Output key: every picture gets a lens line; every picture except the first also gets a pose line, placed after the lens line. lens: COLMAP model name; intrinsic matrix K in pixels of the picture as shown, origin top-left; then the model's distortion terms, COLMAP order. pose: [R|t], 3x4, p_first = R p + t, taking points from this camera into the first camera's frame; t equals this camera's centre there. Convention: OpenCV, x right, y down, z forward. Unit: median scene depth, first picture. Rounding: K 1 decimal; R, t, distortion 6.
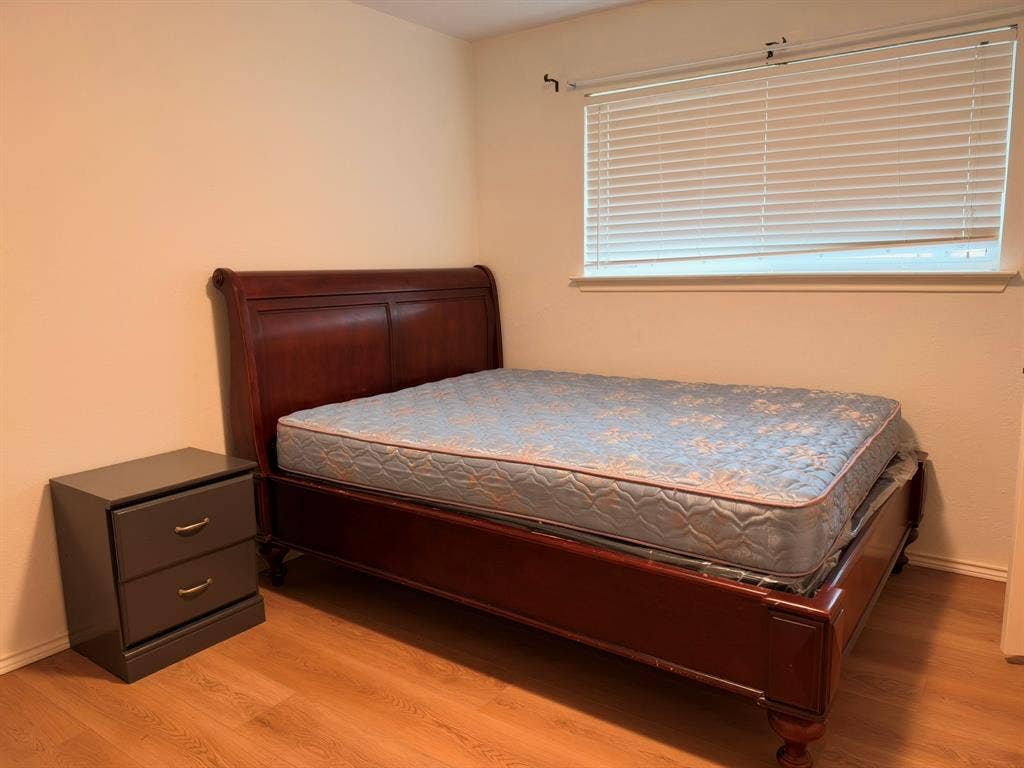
lens RADIAL K [[751.8, 0, 512.0], [0, 751.8, 384.0], [0, 0, 1]] dist [0.003077, -0.006407]
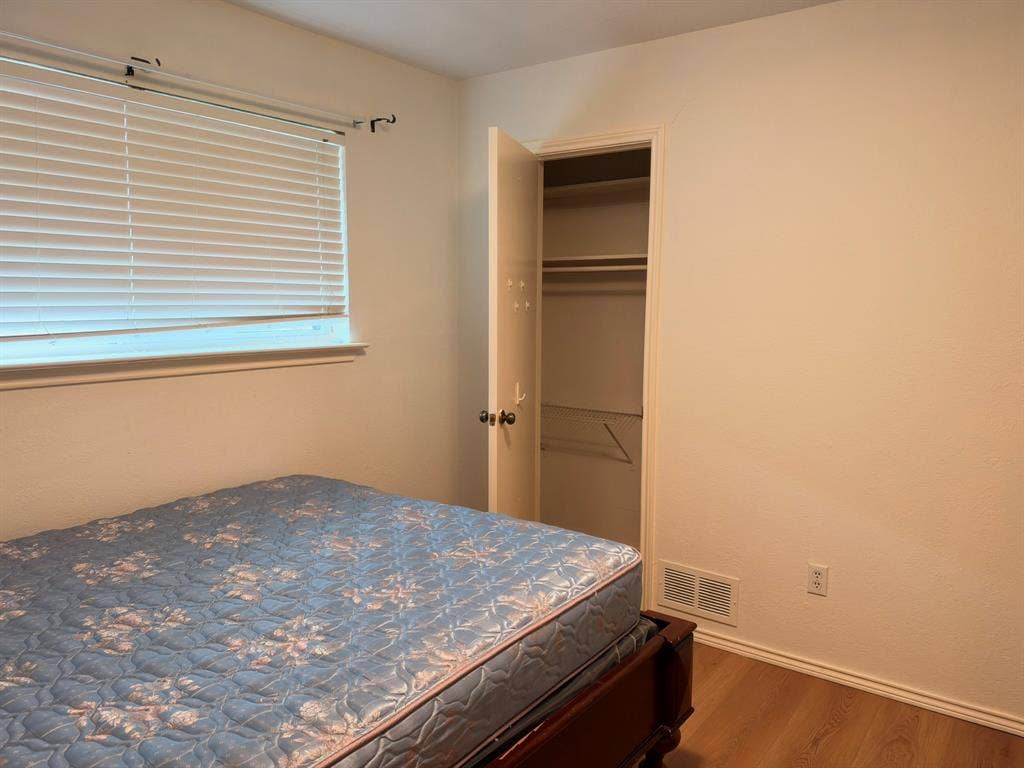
lens RADIAL K [[751.8, 0, 512.0], [0, 751.8, 384.0], [0, 0, 1]] dist [0.003077, -0.006407]
pose [[0.039280, -0.096808, 0.994528, -0.475241], [0.149536, 0.984657, 0.089941, -0.152524], [-0.987976, 0.145185, 0.053153, 0.691994]]
